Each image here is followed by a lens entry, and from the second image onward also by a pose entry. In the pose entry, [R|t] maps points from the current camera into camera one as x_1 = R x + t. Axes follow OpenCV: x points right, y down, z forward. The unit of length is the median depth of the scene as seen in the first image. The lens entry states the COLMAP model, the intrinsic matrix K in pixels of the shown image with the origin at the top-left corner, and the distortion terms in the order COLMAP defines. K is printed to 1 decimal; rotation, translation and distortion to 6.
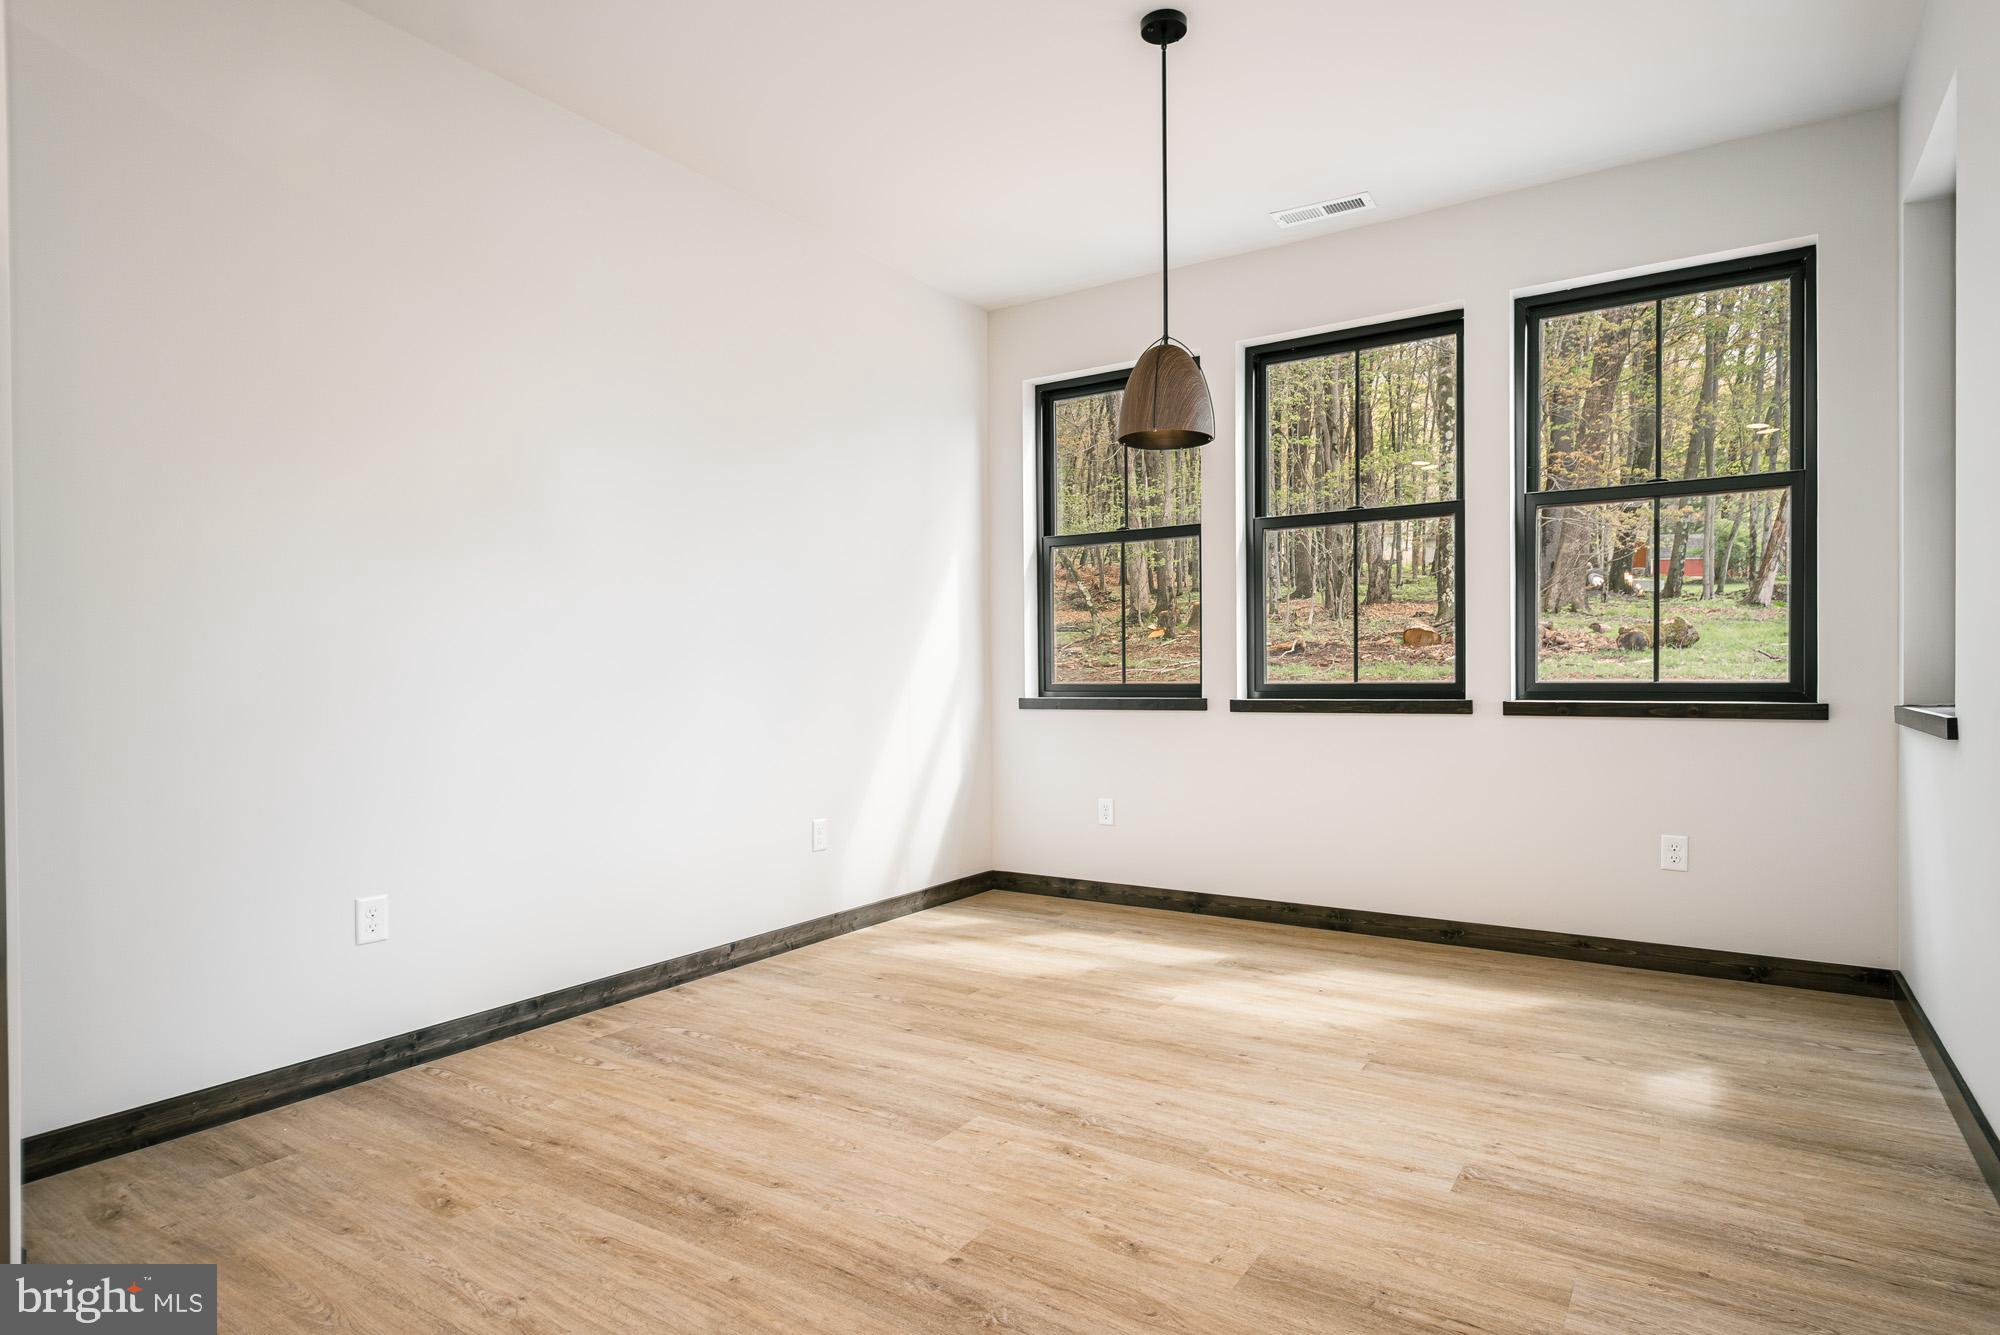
lens RADIAL K [[1043.4, 0, 1004.7], [0, 1043.4, 676.6], [0, 0, 1]] dist [0.014869, -0.001271]
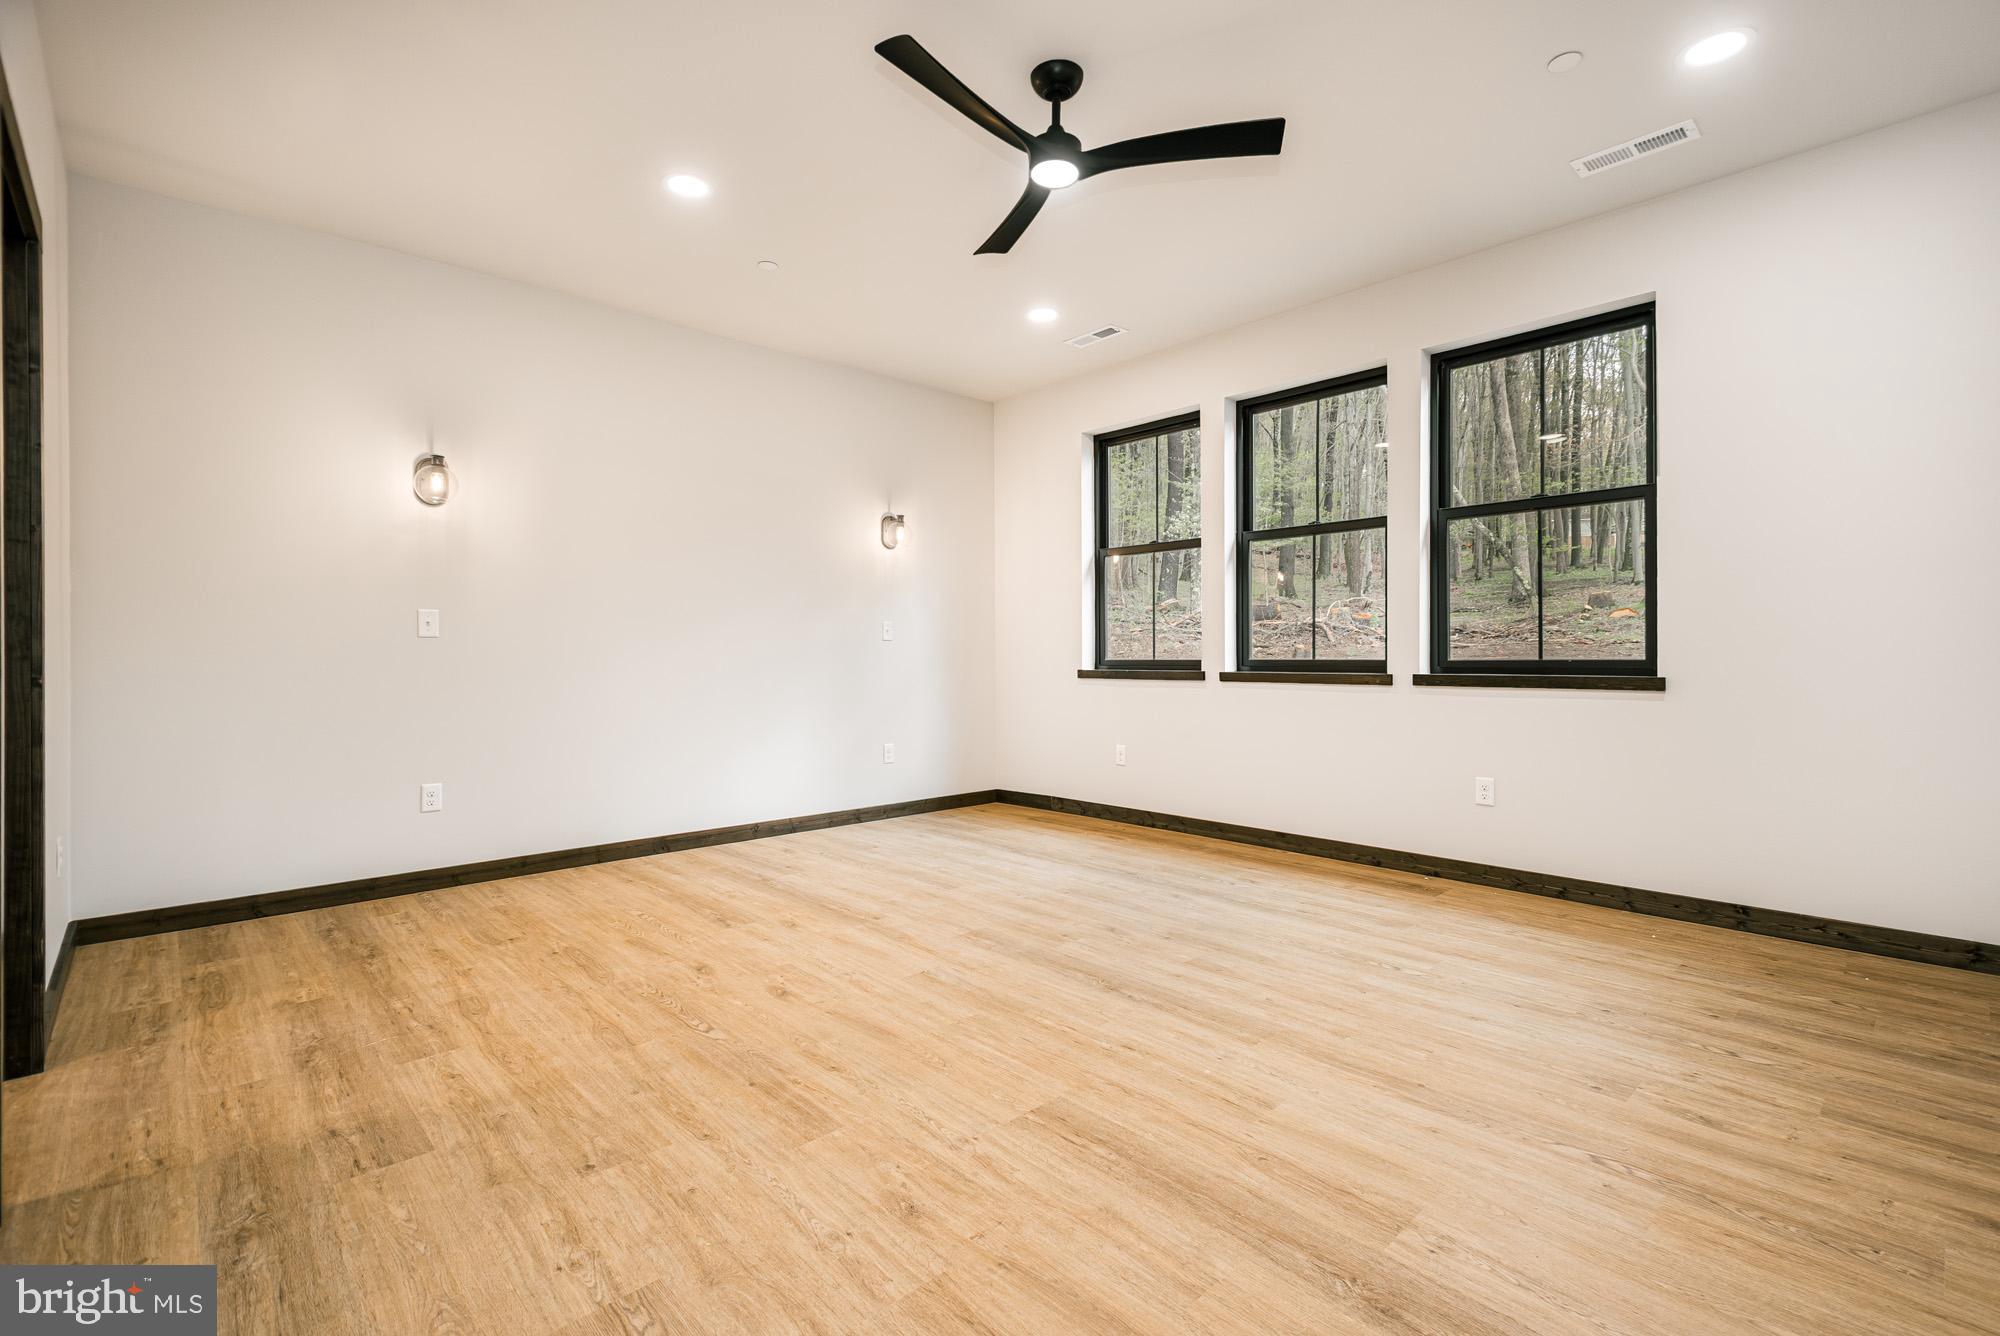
lens RADIAL K [[893.4, 0, 1008.4], [0, 893.4, 658.0], [0, 0, 1]] dist [0.013822, -0.002552]
pose [[0.964296, 0.001956, -0.264821, 0.233801], [-0.000387, 0.999982, 0.005976, -0.001935], [0.264828, -0.005660, 0.964279, -0.139915]]
